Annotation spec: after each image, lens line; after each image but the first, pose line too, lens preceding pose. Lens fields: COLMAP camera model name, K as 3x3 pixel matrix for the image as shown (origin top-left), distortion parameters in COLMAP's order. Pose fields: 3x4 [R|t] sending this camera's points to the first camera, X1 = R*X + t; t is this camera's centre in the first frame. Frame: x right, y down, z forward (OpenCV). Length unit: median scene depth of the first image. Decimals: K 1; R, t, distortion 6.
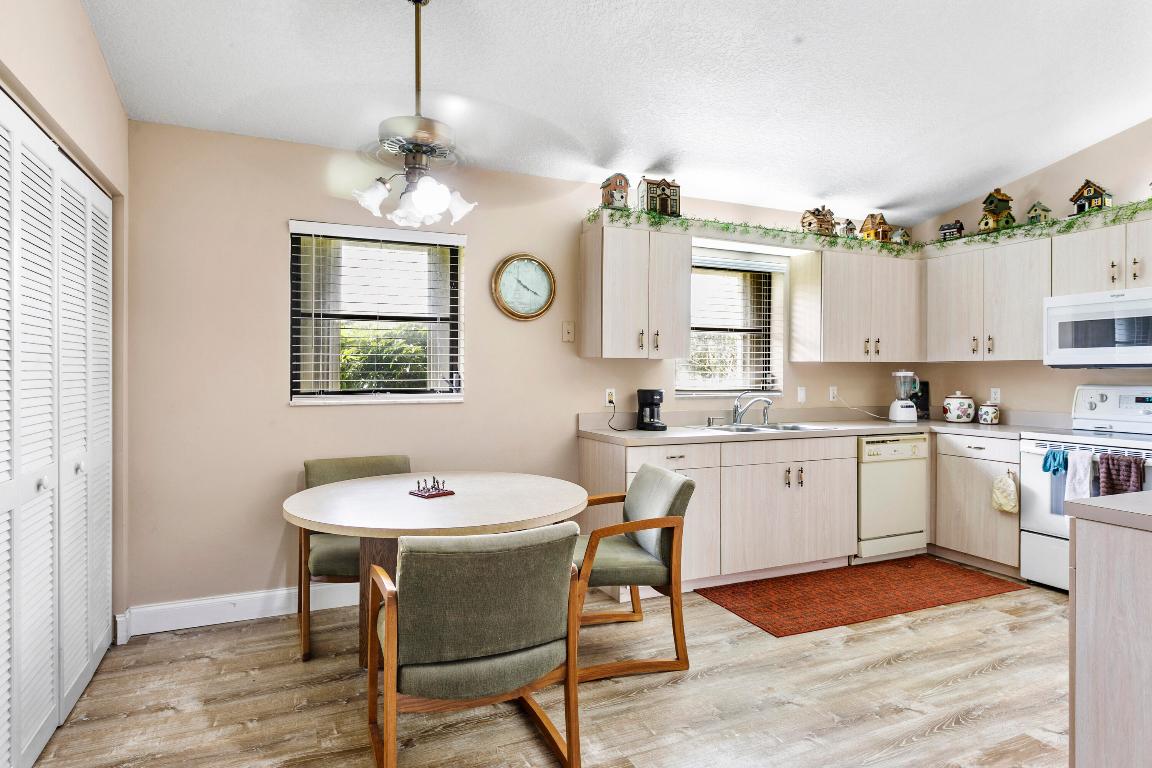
lens RADIAL K [[650.0, 0, 573.5], [0, 650.0, 375.2], [0, 0, 1]] dist [0.007236, 0.001684]
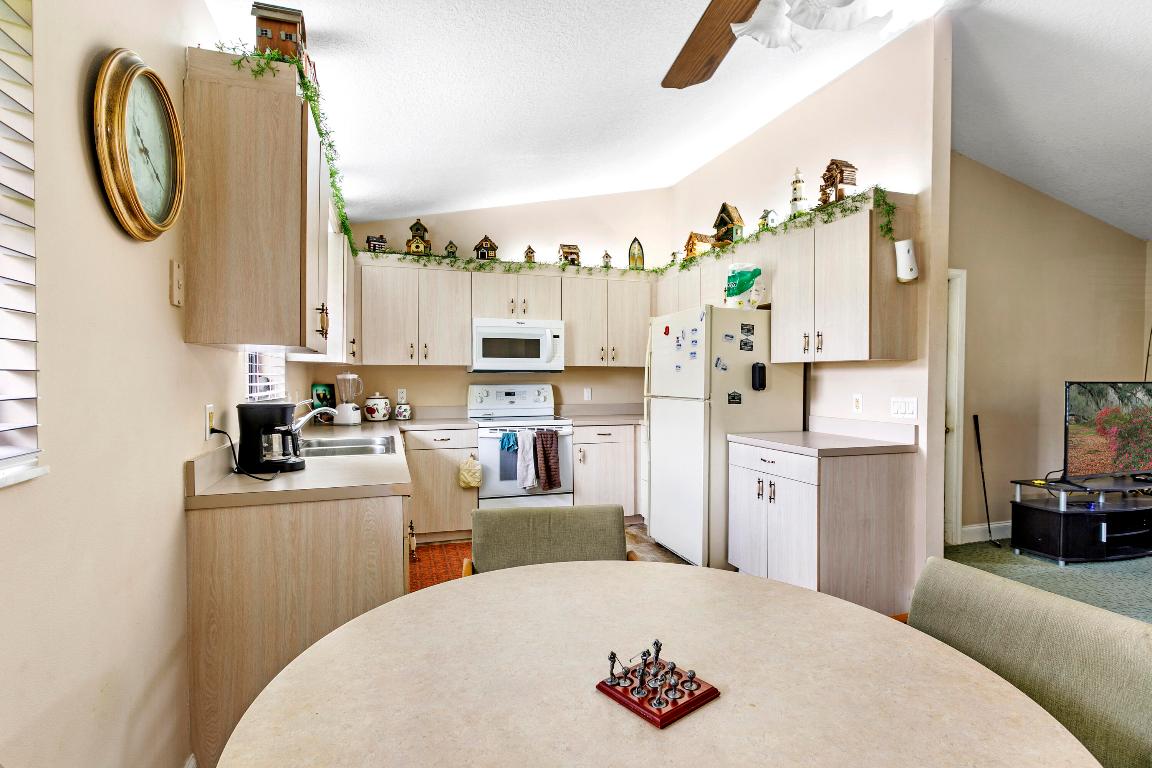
lens RADIAL K [[557.3, 0, 573.7], [0, 557.3, 392.8], [0, 0, 1]] dist [0.000229, 0.000440]
pose [[0.095347, -0.030085, 0.994989, -0.356916], [0.001829, 0.999547, 0.030048, -0.002750], [-0.995442, -0.001045, 0.095359, 0.674442]]
